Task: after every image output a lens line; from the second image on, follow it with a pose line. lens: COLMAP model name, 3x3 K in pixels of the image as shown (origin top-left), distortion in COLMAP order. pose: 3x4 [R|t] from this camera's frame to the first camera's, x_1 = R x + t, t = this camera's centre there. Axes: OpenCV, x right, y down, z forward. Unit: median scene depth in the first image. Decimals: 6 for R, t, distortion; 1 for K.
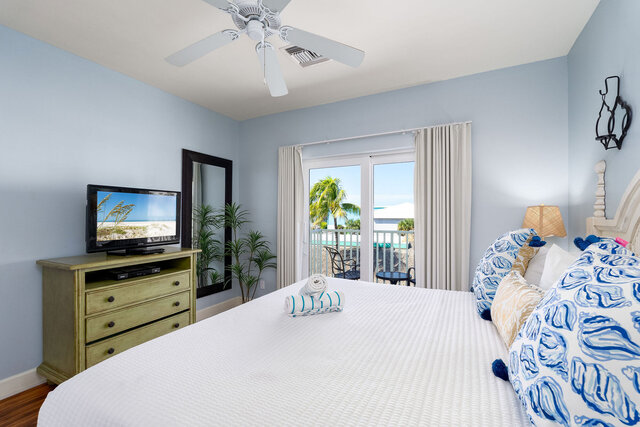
lens RADIAL K [[279.3, 0, 316.4], [0, 279.3, 216.3], [0, 0, 1]] dist [-0.000256, 0.000033]
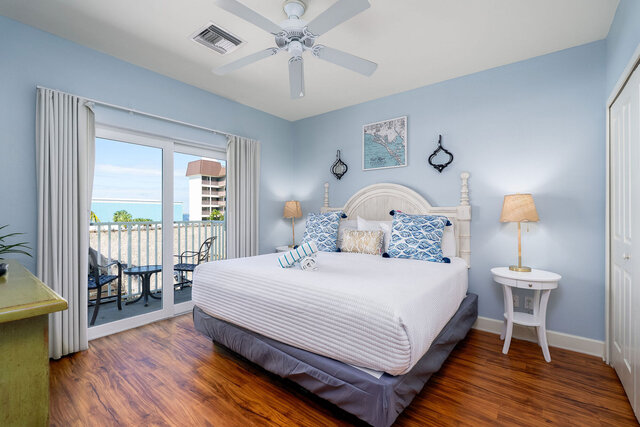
lens RADIAL K [[283.0, 0, 323.2], [0, 283.0, 211.2], [0, 0, 1]] dist [-0.001111, -0.000079]
pose [[0.181863, 0.004307, 0.983314, -0.850083], [-0.003978, 0.999985, -0.003644, 0.033231], [-0.983316, -0.003249, 0.181878, 0.392227]]
